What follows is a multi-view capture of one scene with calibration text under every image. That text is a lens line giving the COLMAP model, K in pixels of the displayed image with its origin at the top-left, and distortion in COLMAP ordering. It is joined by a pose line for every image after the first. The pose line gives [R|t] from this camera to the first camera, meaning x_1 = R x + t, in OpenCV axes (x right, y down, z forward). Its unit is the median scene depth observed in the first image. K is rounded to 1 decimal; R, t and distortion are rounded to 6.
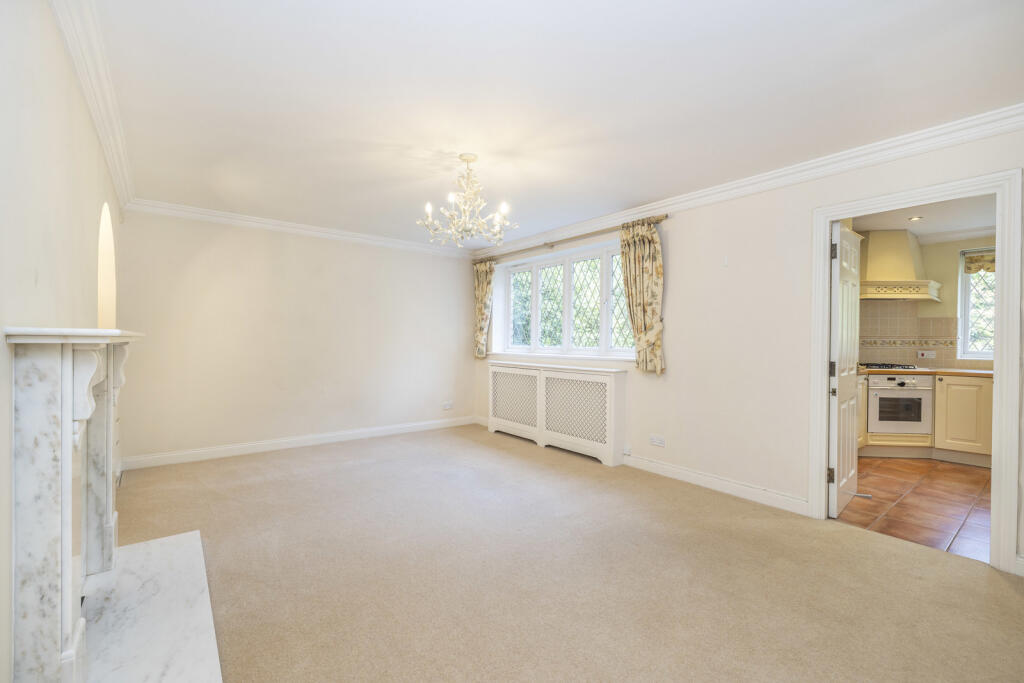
lens RADIAL K [[444.9, 0, 514.1], [0, 444.9, 338.5], [0, 0, 1]] dist [-0.001483, -0.000272]
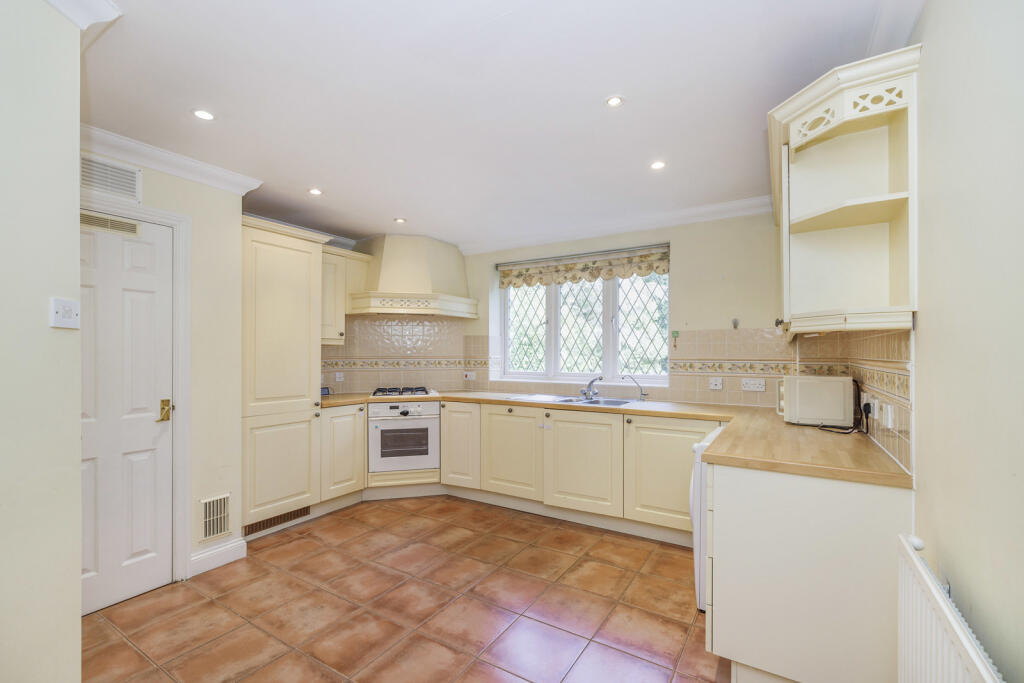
lens RADIAL K [[444.9, 0, 509.2], [0, 444.9, 349.1], [0, 0, 1]] dist [-0.001483, -0.000272]
pose [[0.943233, -0.005767, 0.332082, 0.772417], [0.008400, 0.999944, -0.006492, -0.013540], [-0.332026, 0.008912, 0.943228, 0.118986]]
